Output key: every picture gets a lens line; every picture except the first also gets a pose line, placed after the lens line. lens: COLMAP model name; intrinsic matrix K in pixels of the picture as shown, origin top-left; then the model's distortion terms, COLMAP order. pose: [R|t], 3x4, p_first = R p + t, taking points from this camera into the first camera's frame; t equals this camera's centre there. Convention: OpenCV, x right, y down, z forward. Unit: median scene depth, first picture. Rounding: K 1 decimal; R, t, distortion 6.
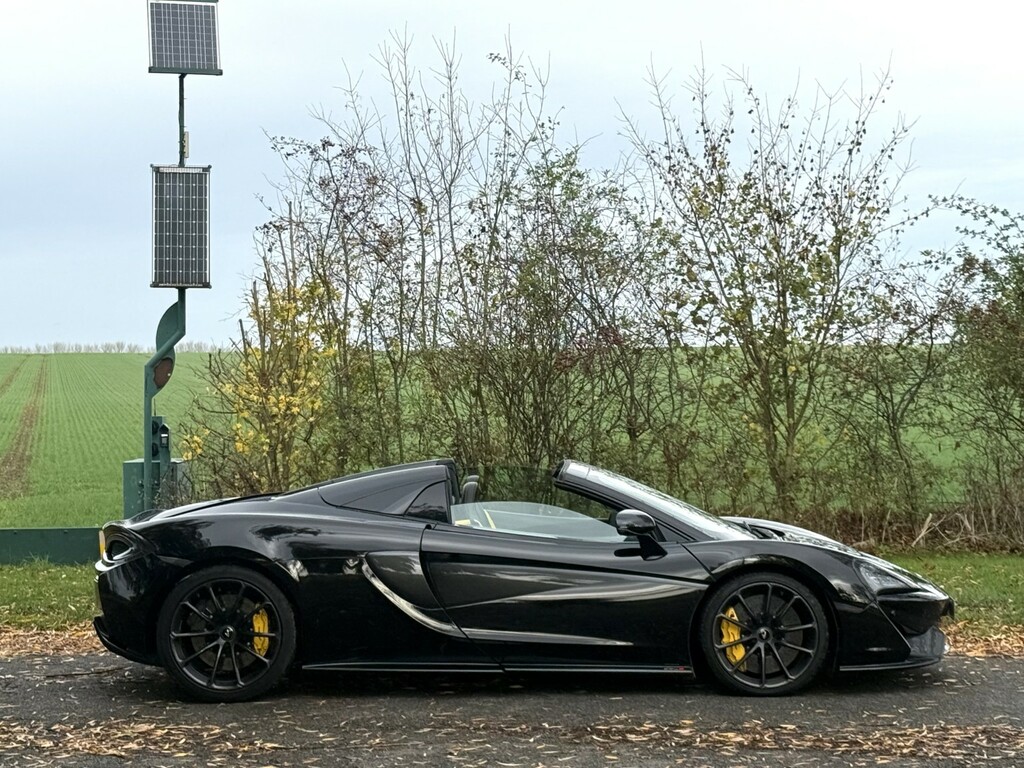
lens RADIAL K [[2877.8, 0, 512.0], [0, 2877.8, 384.0], [0, 0, 1]] dist [0.260392, -0.558754]
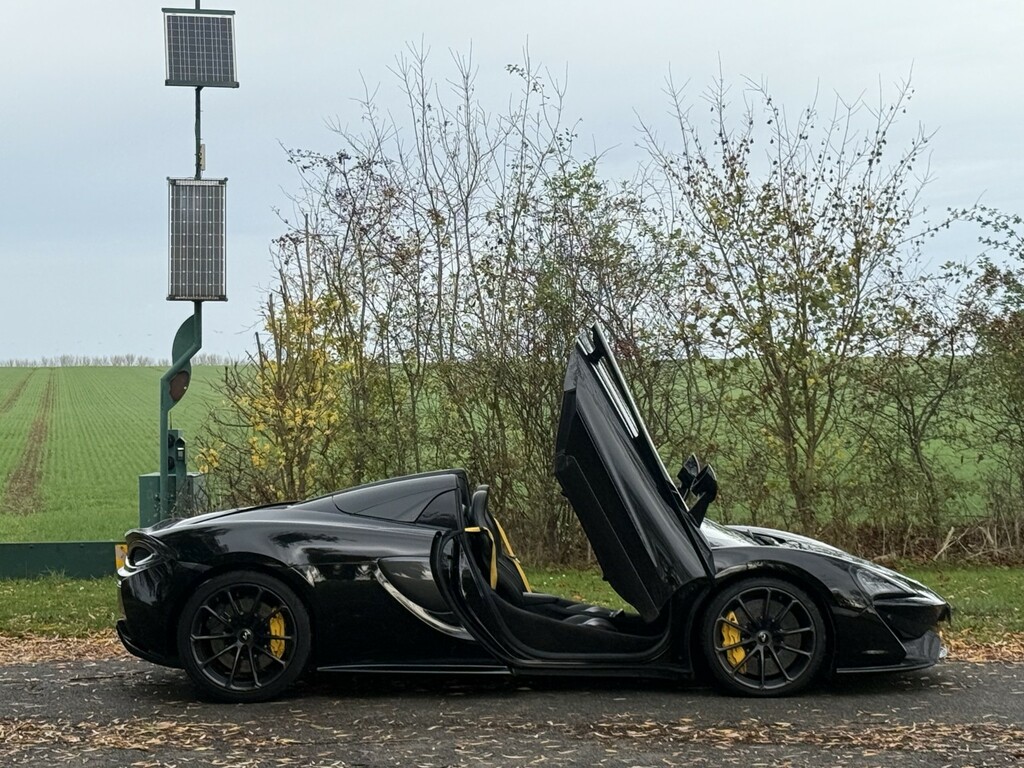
lens RADIAL K [[3192.7, 0, 512.0], [0, 3192.7, 366.8], [0, 0, 1]] dist [0.277467, -0.976284]
pose [[0.999908, -0.001569, -0.013493, 0.008956], [0.001430, 0.999946, -0.010303, 0.001017], [0.013508, 0.010283, 0.999856, -0.103560]]
